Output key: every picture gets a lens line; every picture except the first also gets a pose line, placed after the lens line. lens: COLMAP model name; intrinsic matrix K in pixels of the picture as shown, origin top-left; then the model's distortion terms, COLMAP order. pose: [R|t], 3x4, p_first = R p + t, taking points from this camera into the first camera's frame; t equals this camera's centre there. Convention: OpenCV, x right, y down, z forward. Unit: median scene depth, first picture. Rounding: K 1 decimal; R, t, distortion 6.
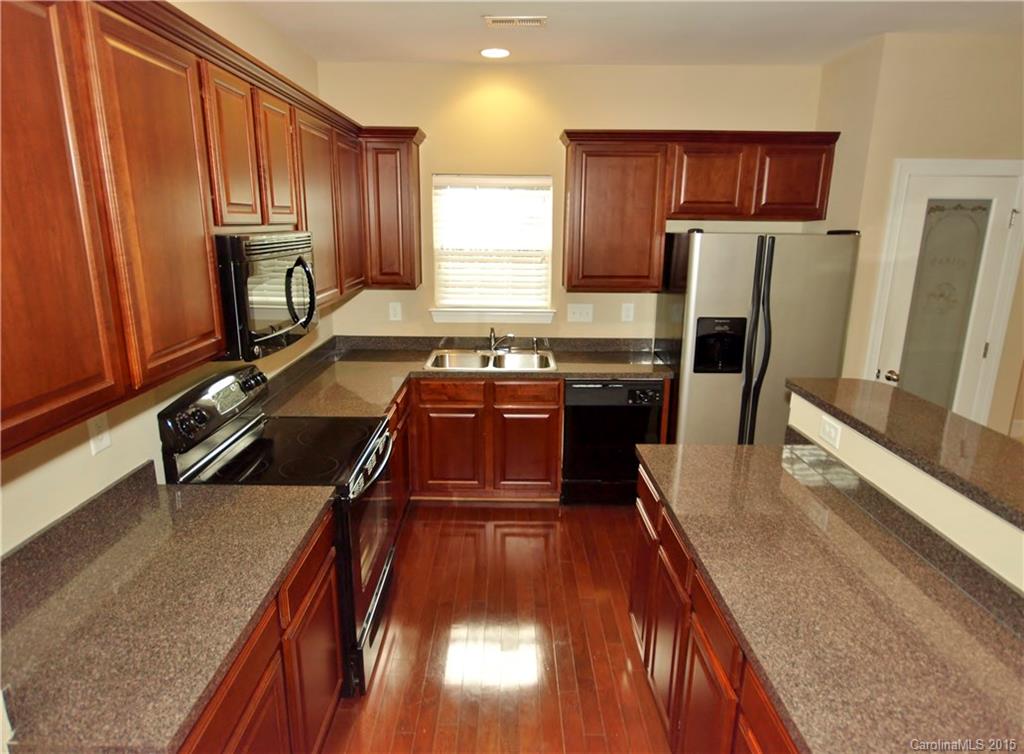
lens RADIAL K [[611.3, 0, 512.0], [0, 611.3, 377.0], [0, 0, 1]] dist [0.036473, 0.000571]
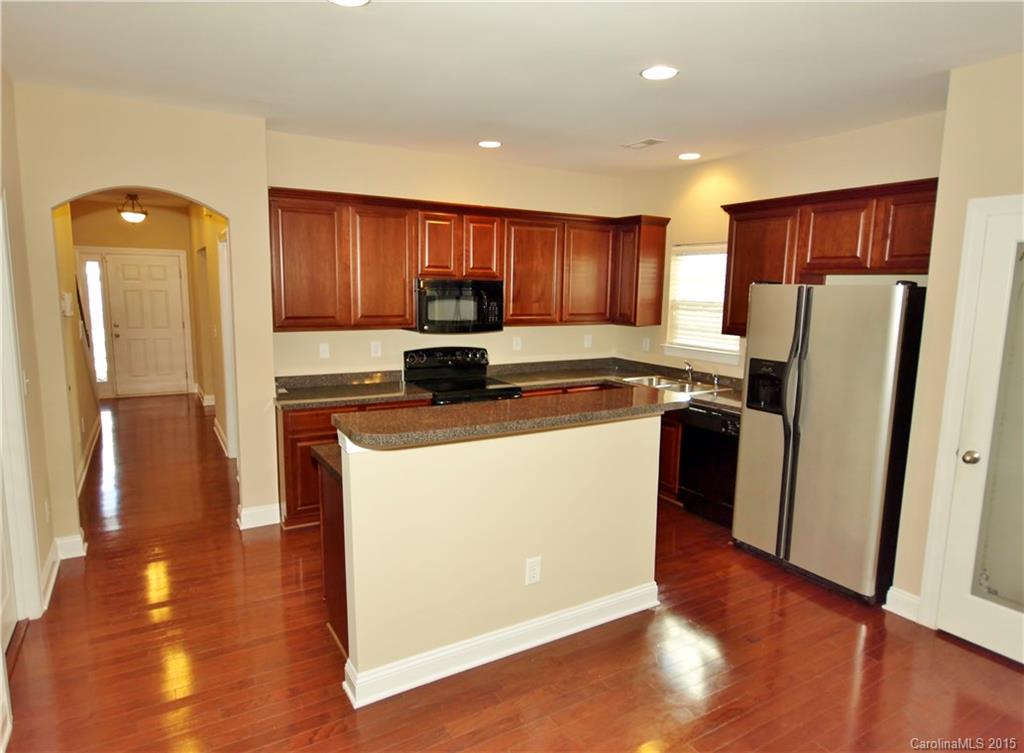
lens RADIAL K [[611.3, 0, 512.0], [0, 611.3, 376.5], [0, 0, 1]] dist [0.036473, 0.000571]
pose [[0.510885, 0.123942, -0.850667, 0.950264], [-0.226459, 0.974003, 0.005908, 0.025999], [0.829284, 0.189623, 0.525671, 0.049584]]
